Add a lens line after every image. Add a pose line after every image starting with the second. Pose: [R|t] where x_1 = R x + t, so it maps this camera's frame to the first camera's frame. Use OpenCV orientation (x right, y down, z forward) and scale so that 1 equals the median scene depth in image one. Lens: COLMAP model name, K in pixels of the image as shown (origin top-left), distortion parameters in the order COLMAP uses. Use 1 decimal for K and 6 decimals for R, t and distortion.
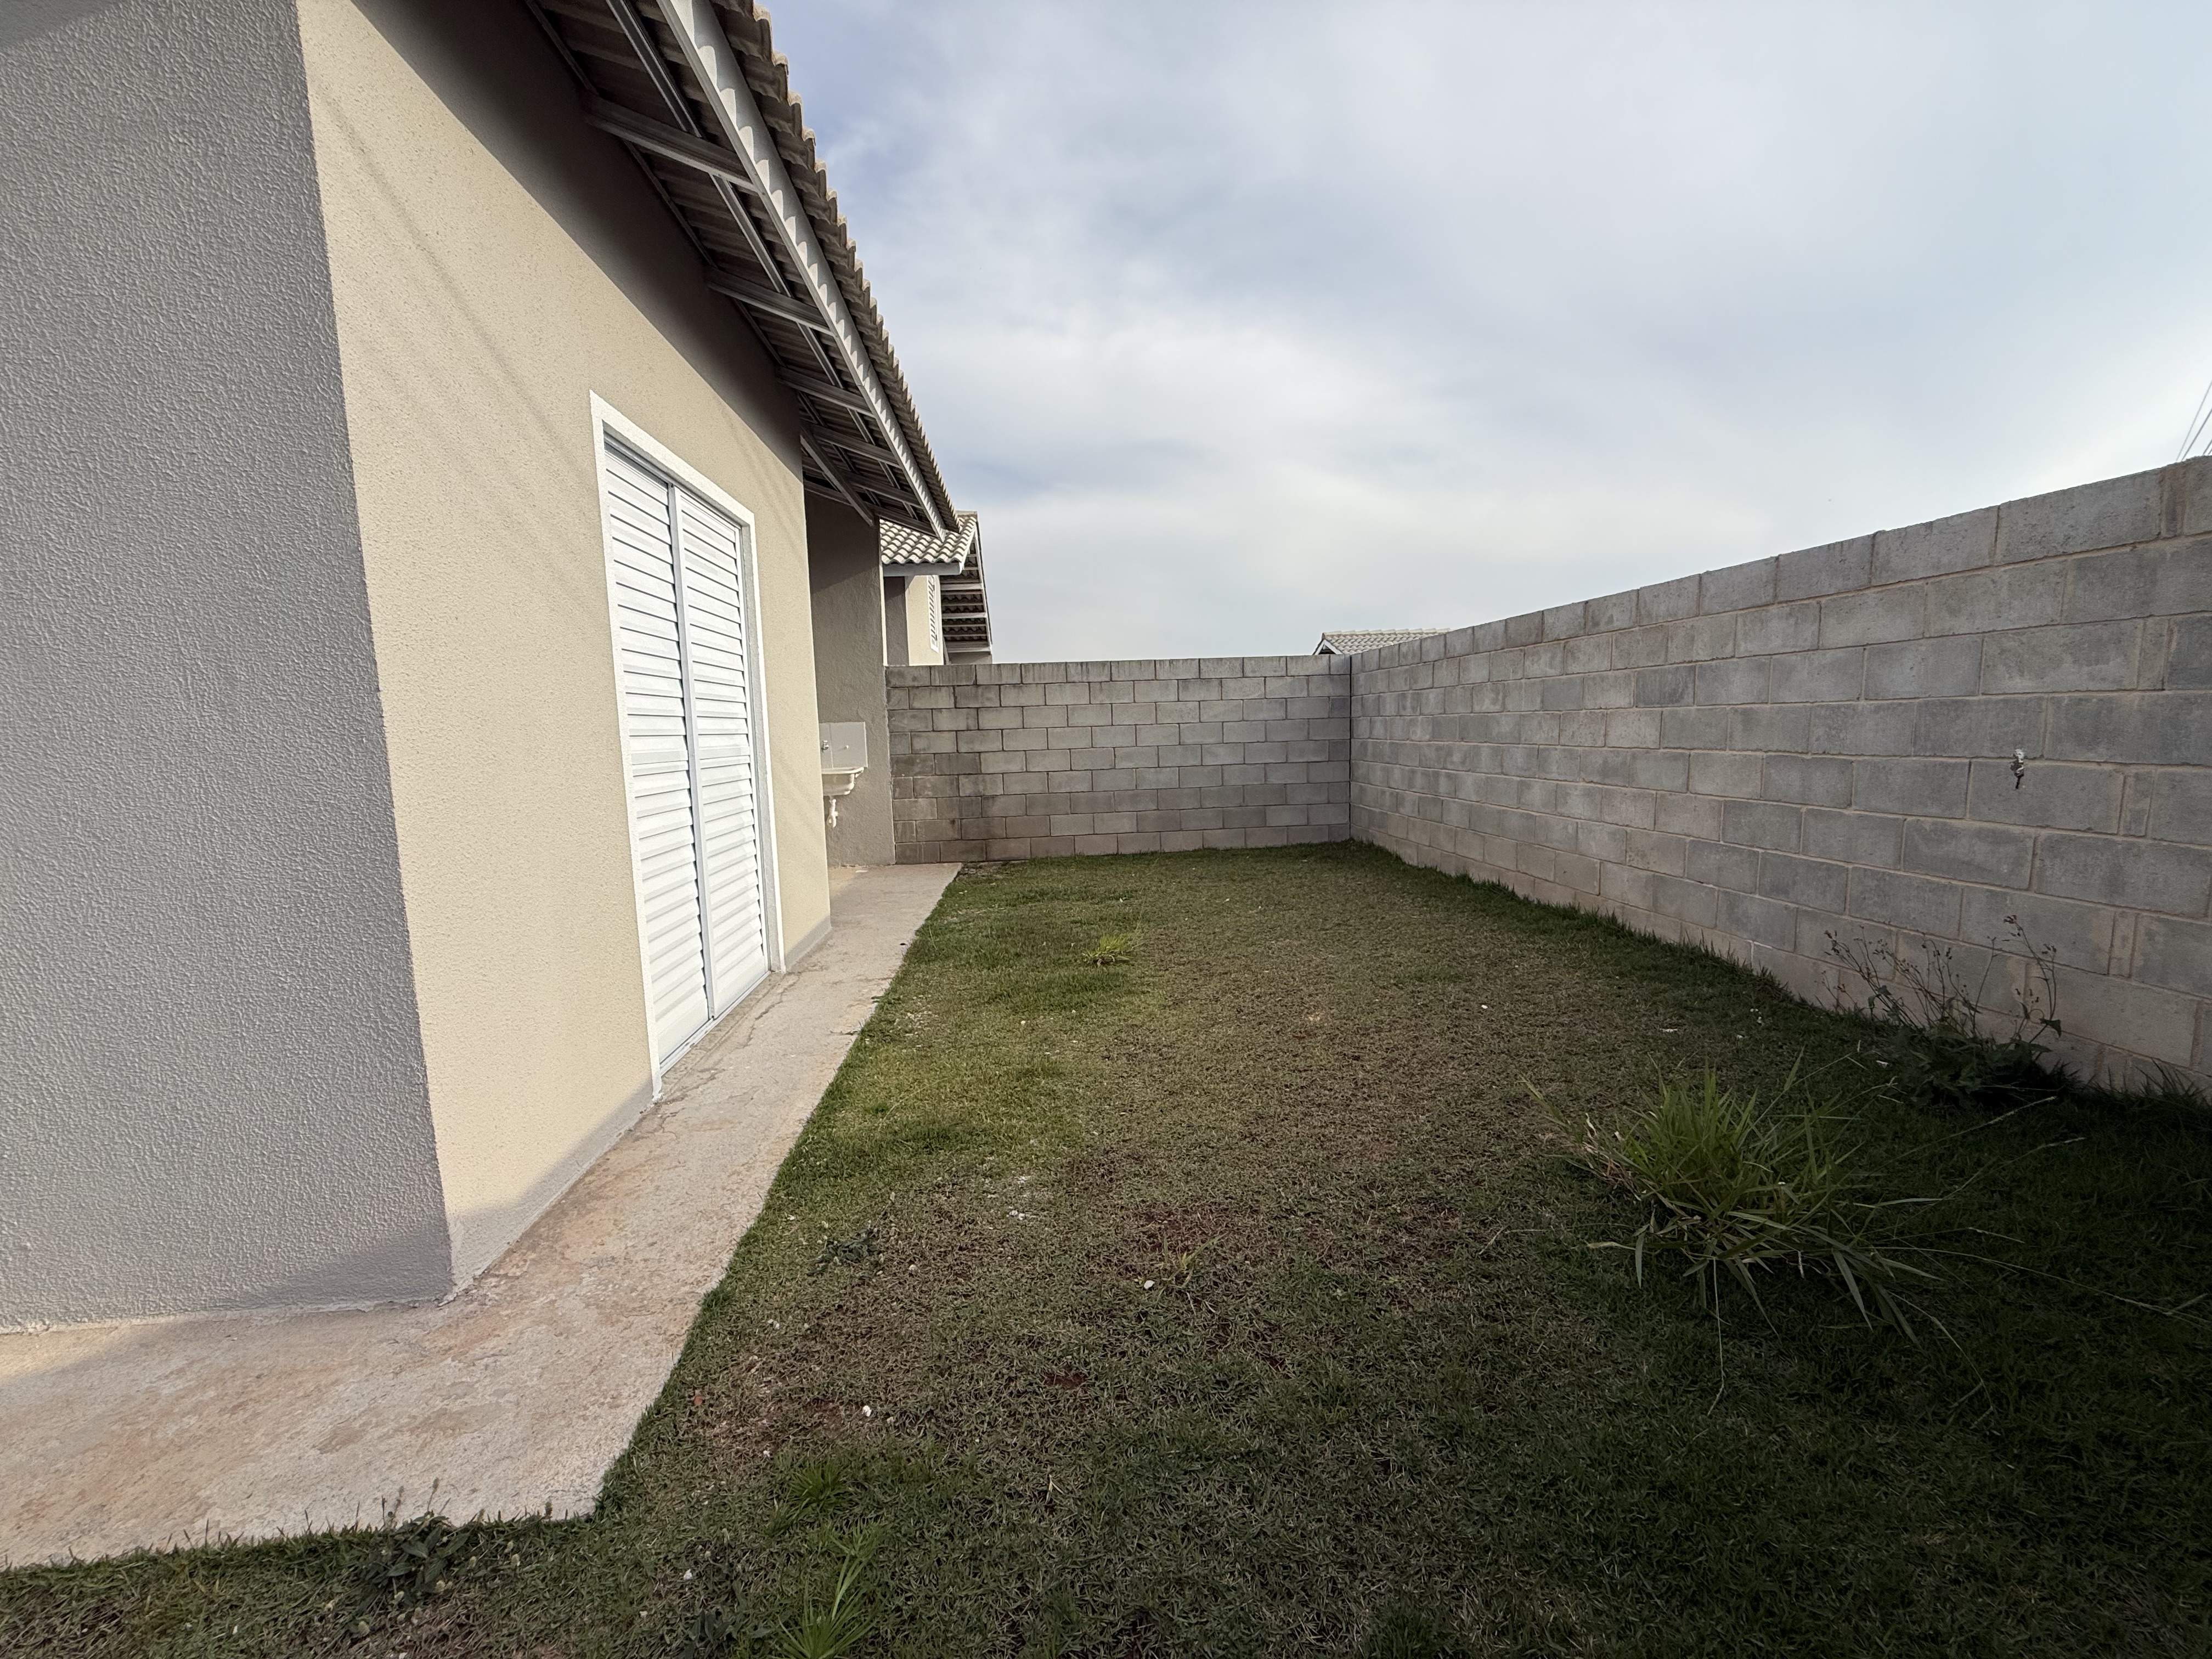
lens RADIAL K [[873.9, 0, 1112.5], [0, 873.9, 829.1], [0, 0, 1]] dist [-0.000398, -0.000626]
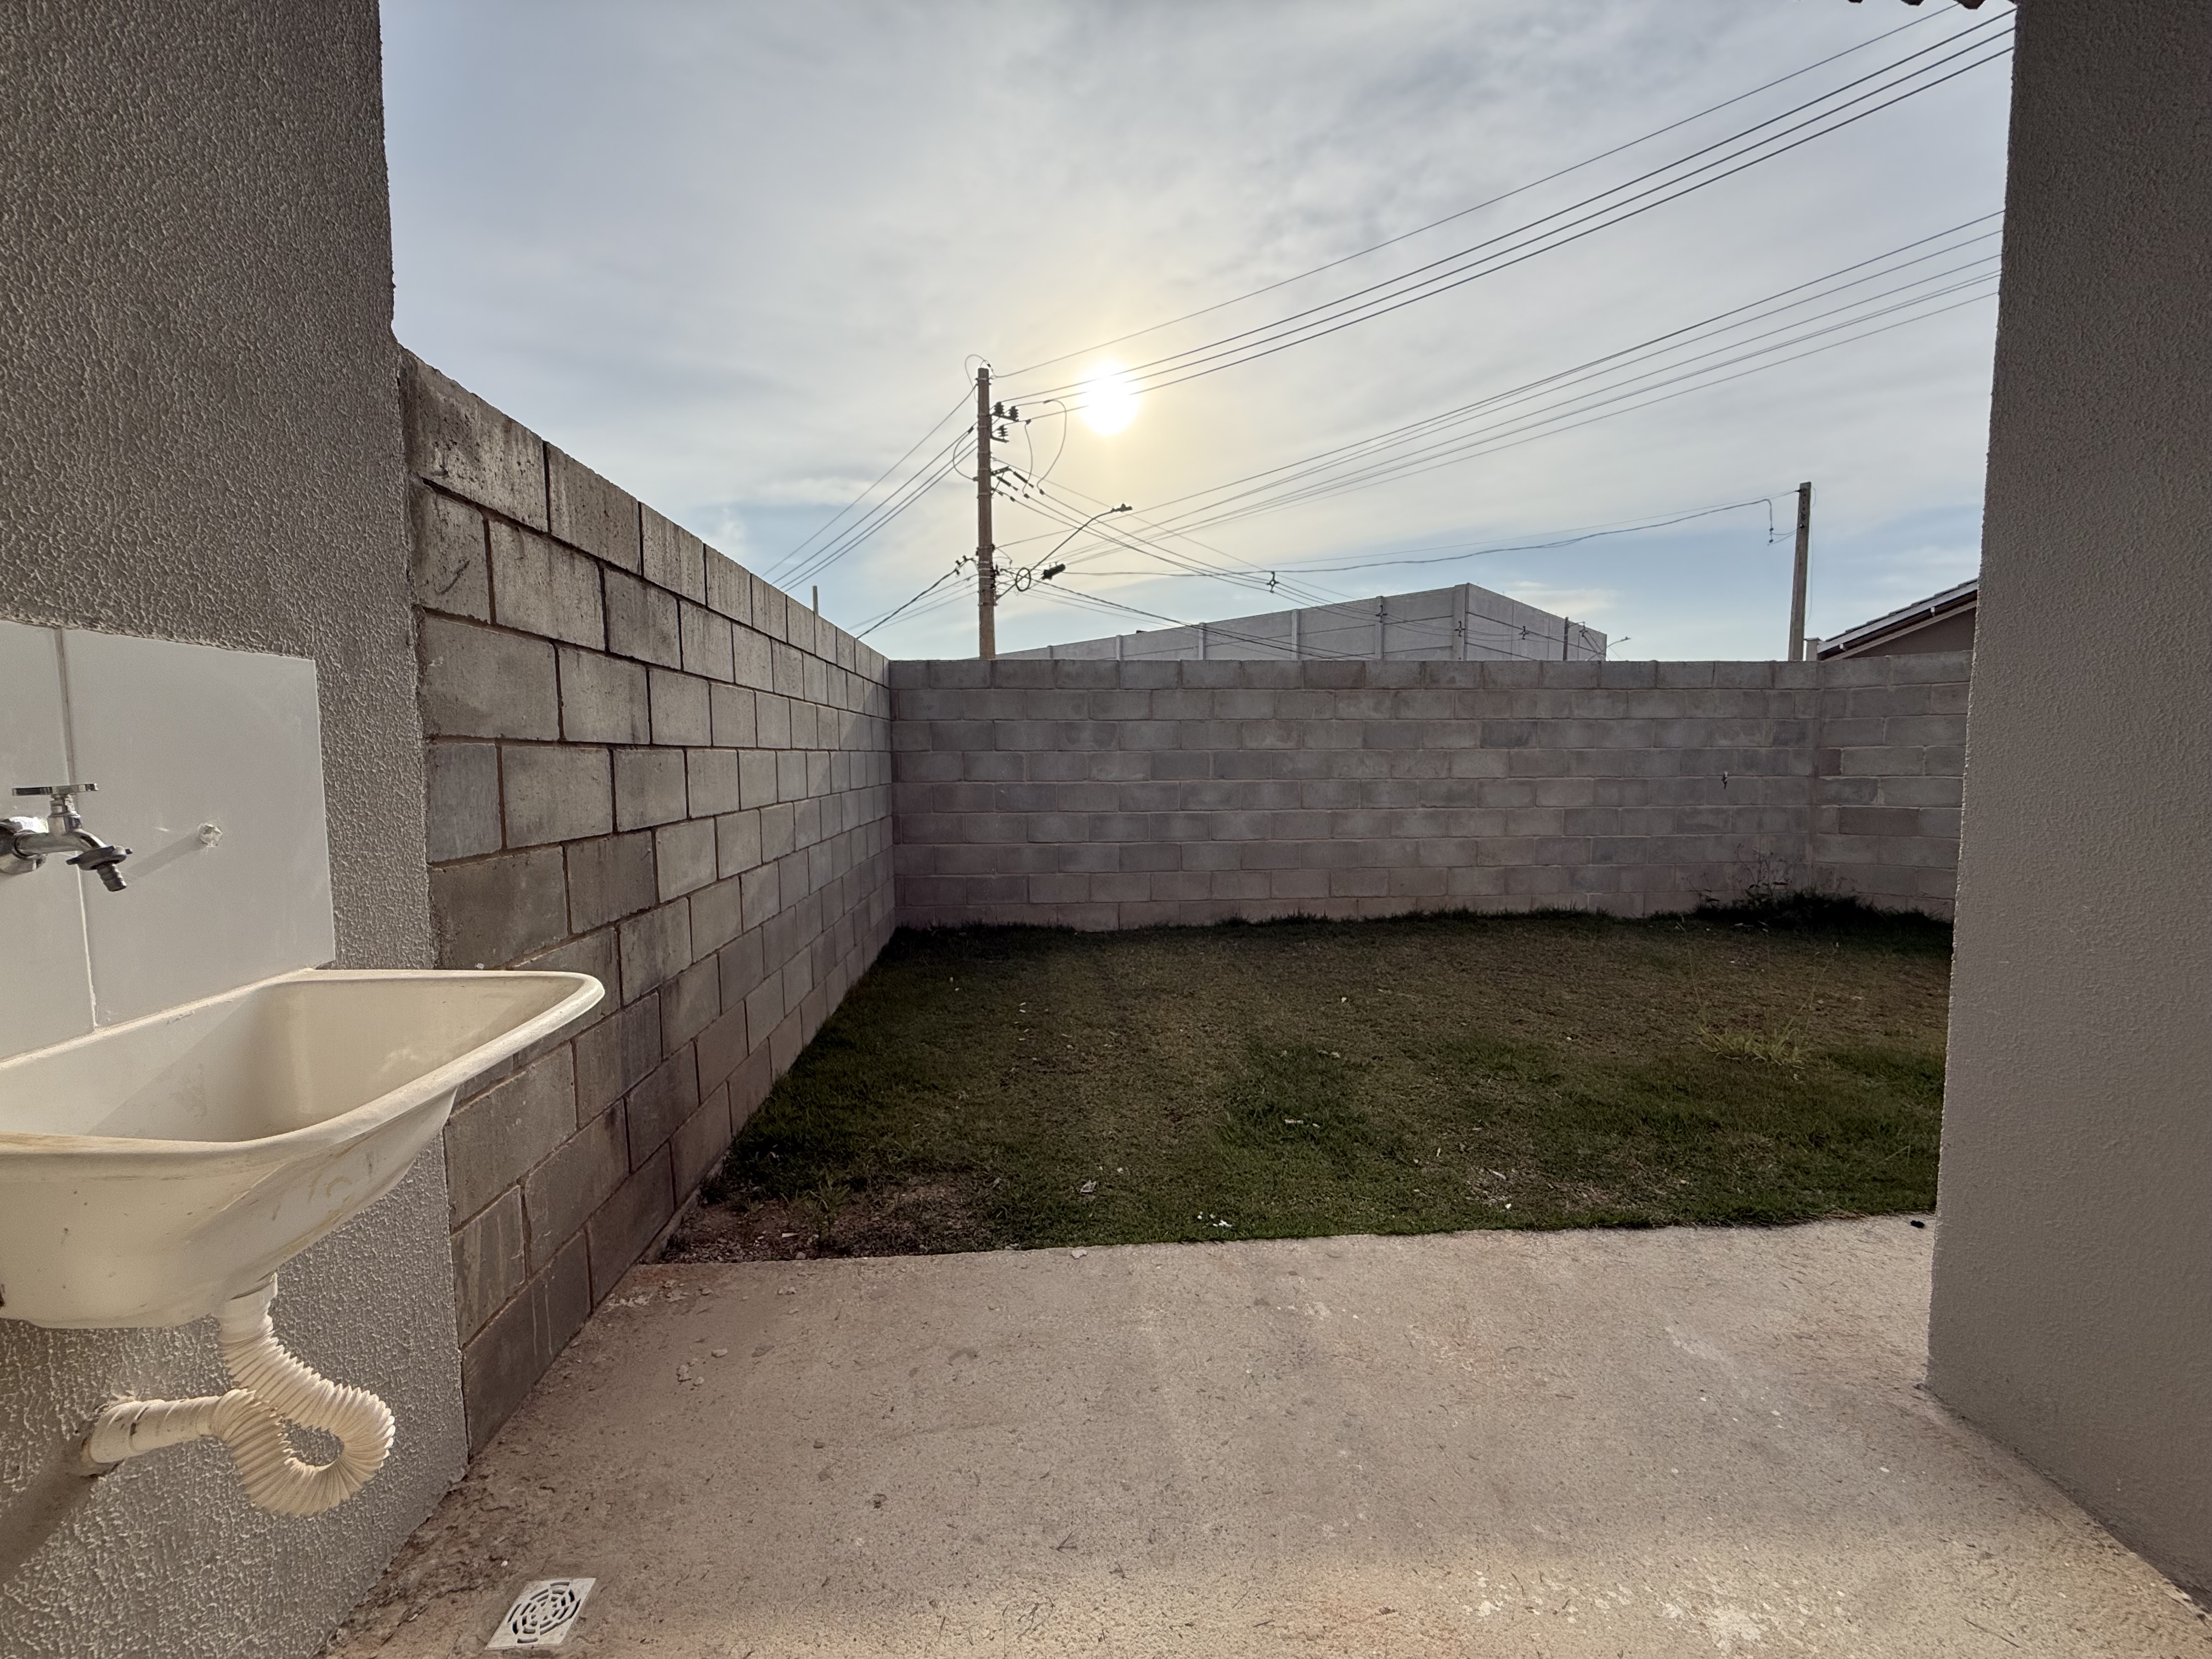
lens RADIAL K [[873.9, 0, 1096.3], [0, 873.9, 829.1], [0, 0, 1]] dist [-0.000398, -0.000626]
pose [[0.021285, -0.050562, 0.998494, -0.851511], [0.122085, 0.991378, 0.047599, -0.169083], [-0.992291, 0.120888, 0.027274, 1.739900]]
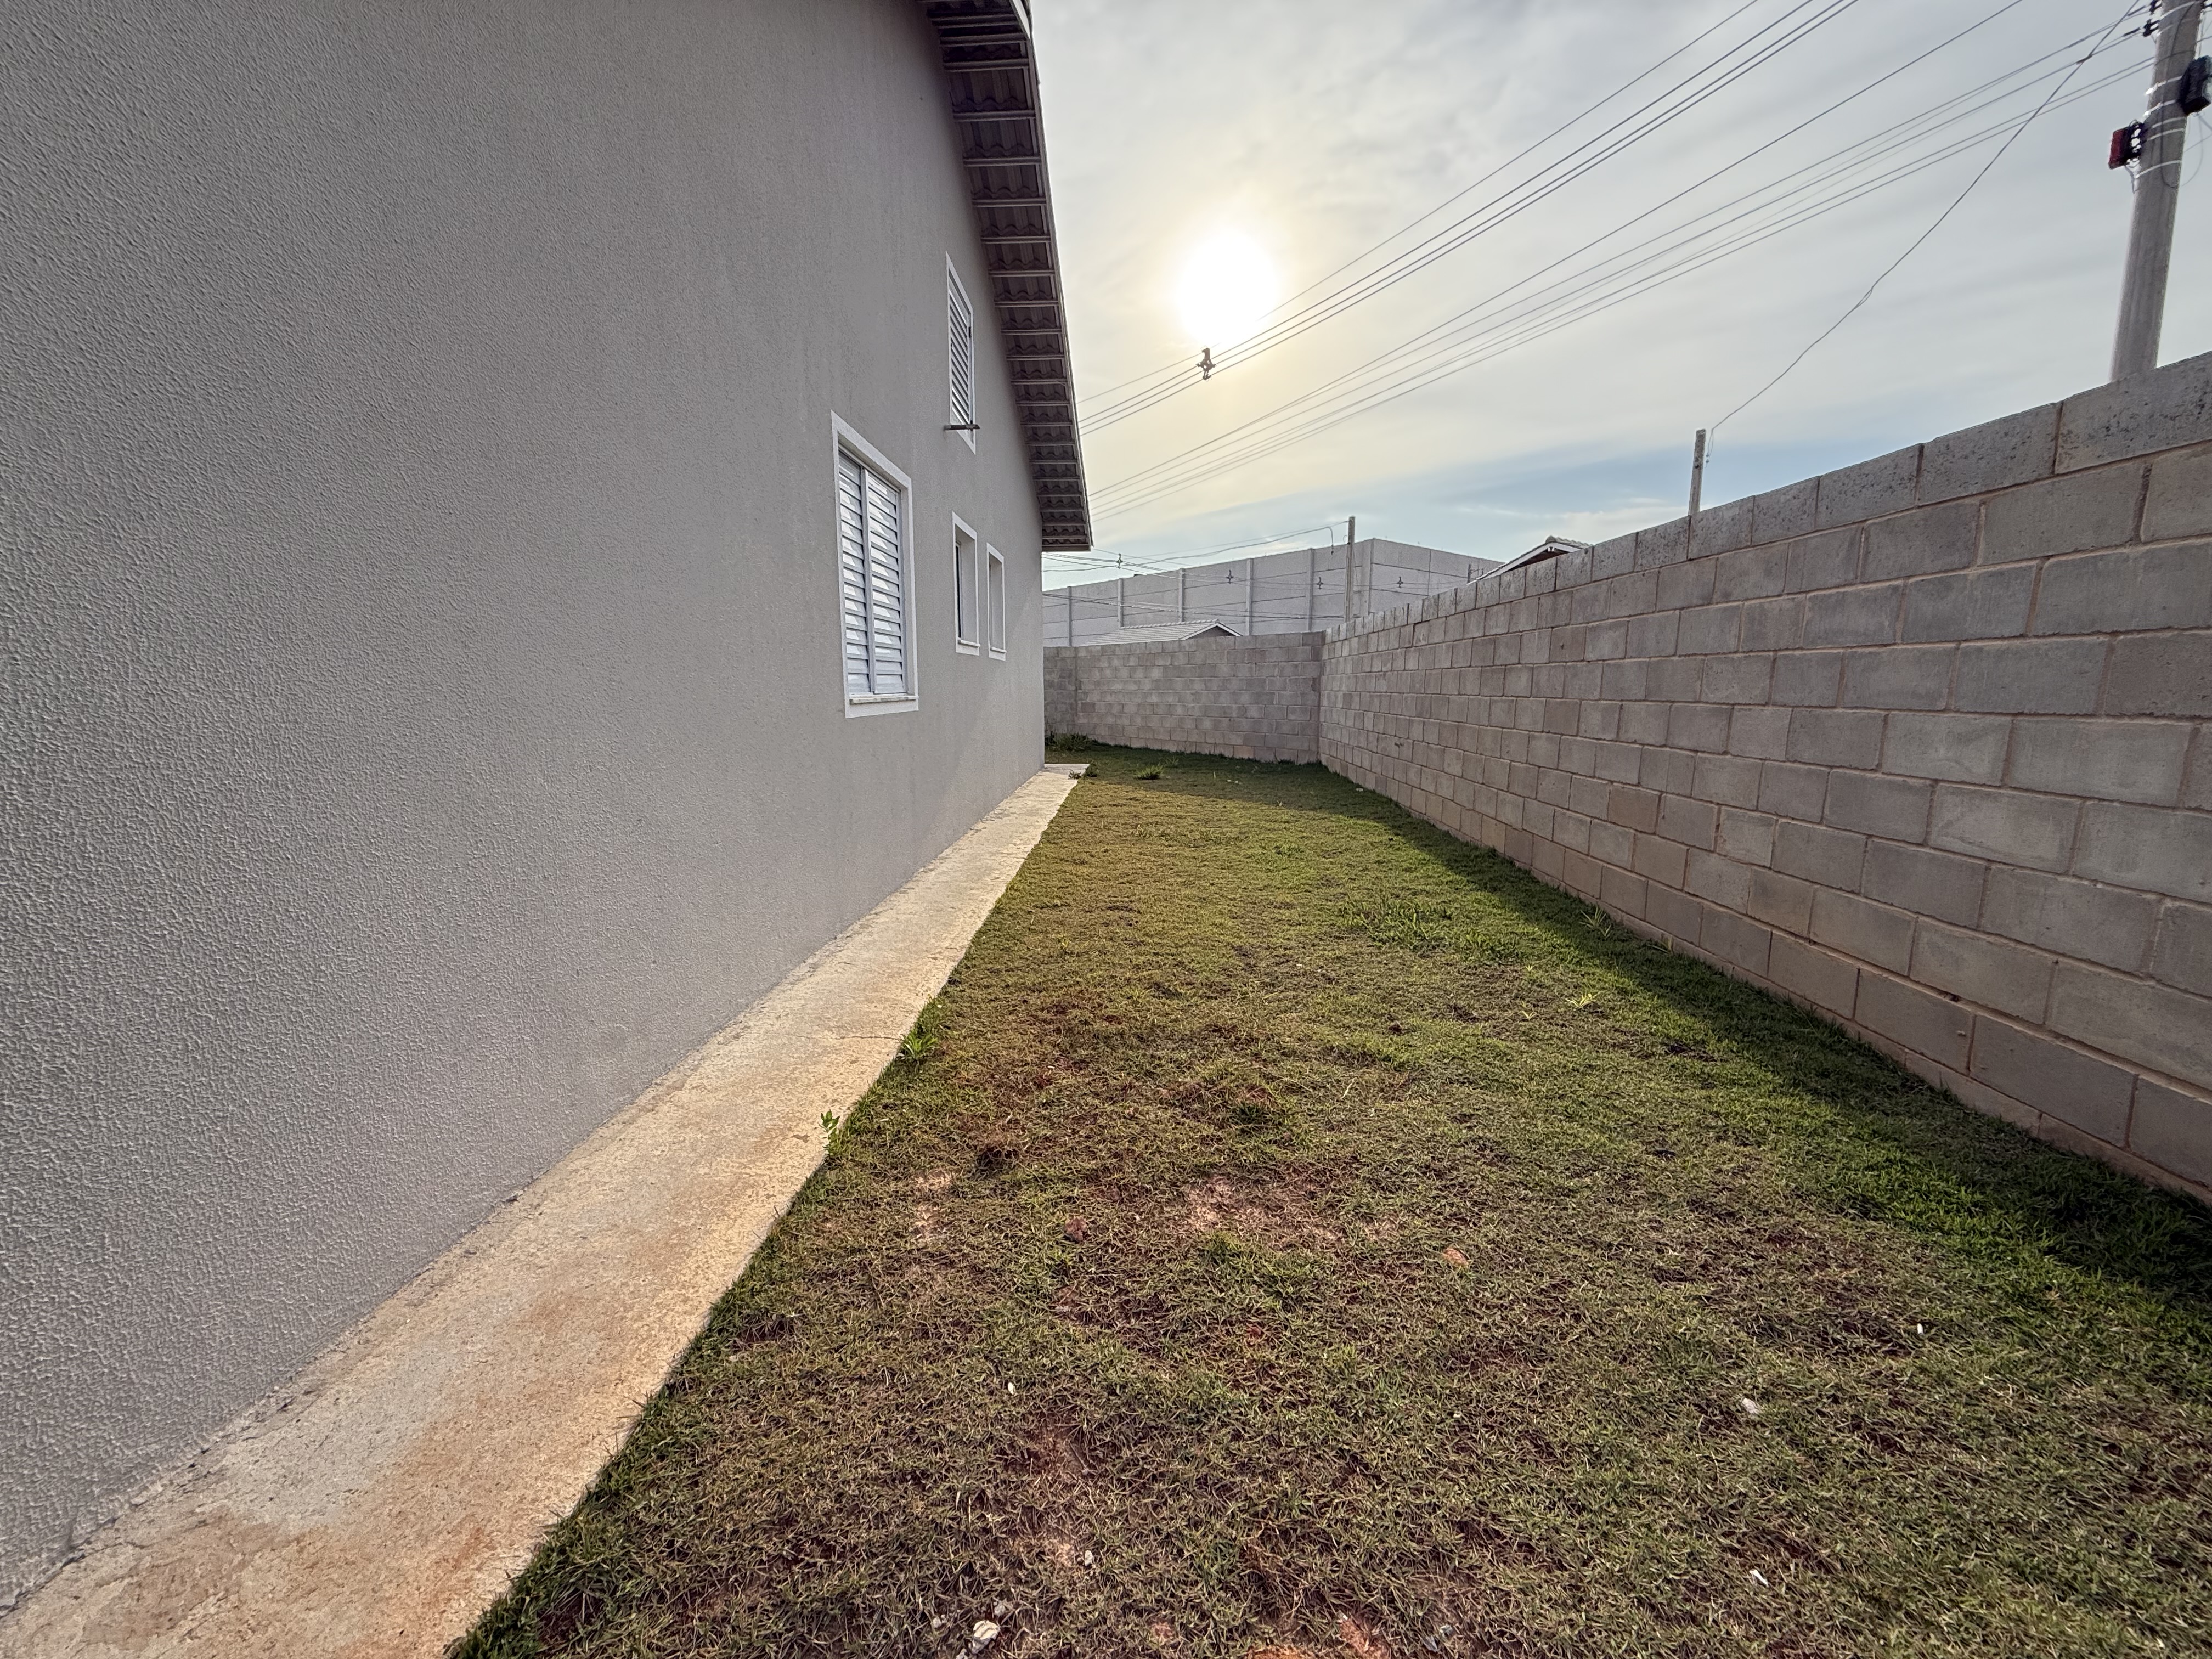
lens RADIAL K [[873.9, 0, 1088.7], [0, 873.9, 820.9], [0, 0, 1]] dist [-0.000398, -0.000626]
pose [[0.150727, -0.122754, 0.980924, -3.336279], [0.109937, 0.988187, 0.106770, 0.138312], [-0.982443, 0.091747, 0.162442, -0.147242]]
